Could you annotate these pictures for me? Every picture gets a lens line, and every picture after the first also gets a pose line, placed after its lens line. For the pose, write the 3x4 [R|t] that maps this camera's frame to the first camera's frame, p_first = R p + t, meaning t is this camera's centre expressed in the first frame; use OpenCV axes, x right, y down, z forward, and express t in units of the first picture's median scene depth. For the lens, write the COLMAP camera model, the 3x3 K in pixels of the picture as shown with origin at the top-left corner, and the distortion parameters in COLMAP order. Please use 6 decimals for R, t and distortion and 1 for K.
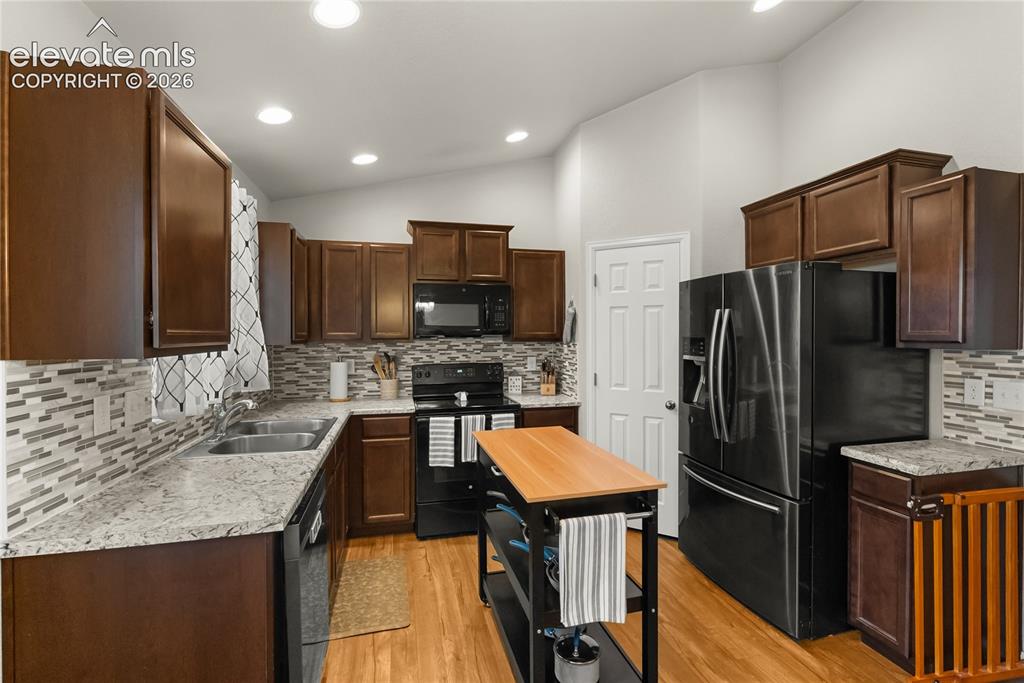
lens RADIAL K [[457.8, 0, 513.8], [0, 457.8, 329.9], [0, 0, 1]] dist [-0.000216, -0.000050]
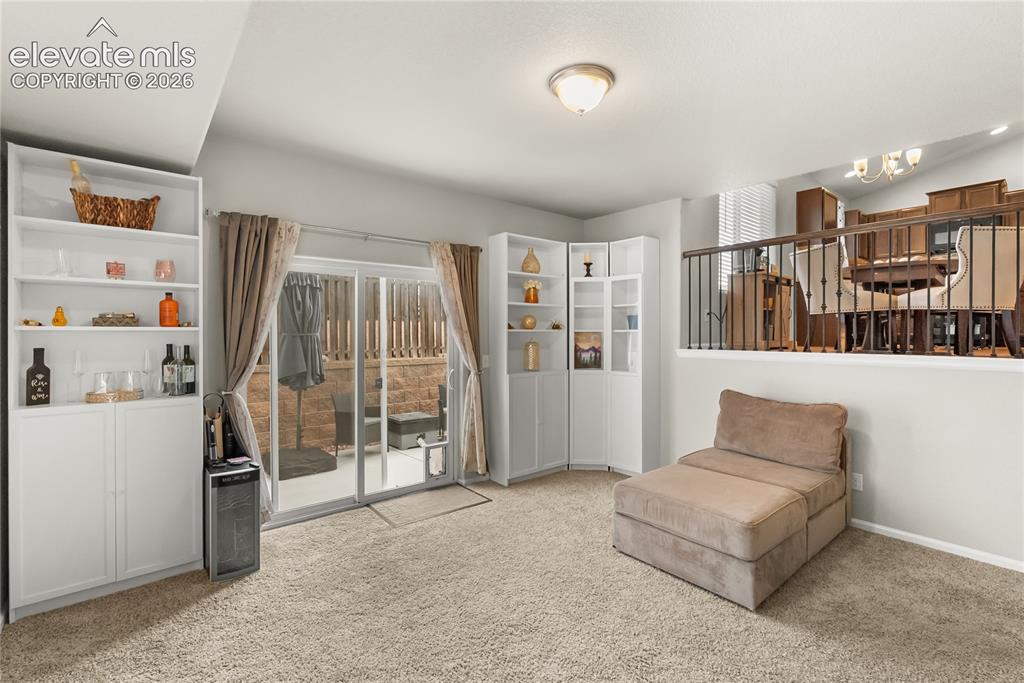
lens RADIAL K [[456.6, 0, 509.7], [0, 456.6, 339.1], [0, 0, 1]] dist [-0.000721, 0.000067]
pose [[0.419920, 0.013699, -0.907458, 0.810639], [0.003002, 0.999860, 0.016484, 0.352685], [0.907556, -0.009646, 0.419820, -1.466373]]
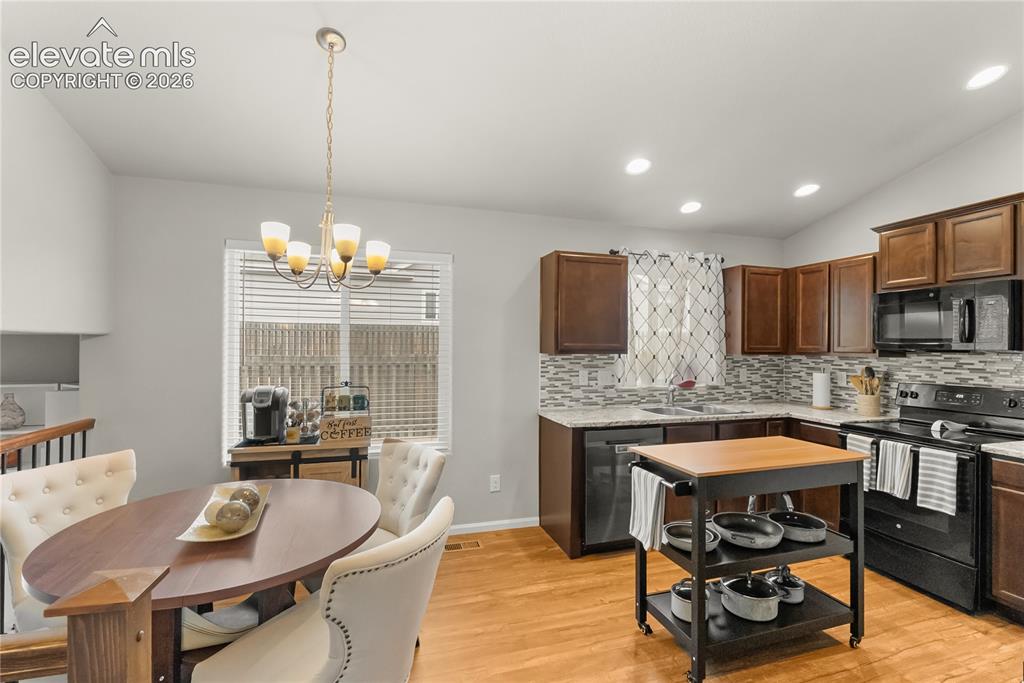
lens RADIAL K [[456.6, 0, 509.7], [0, 456.6, 339.1], [0, 0, 1]] dist [-0.000721, 0.000067]
pose [[0.044849, -0.010745, -0.998936, 0.677472], [0.000155, 0.999942, -0.010749, 0.000833], [0.998994, 0.000327, 0.044848, 0.210112]]
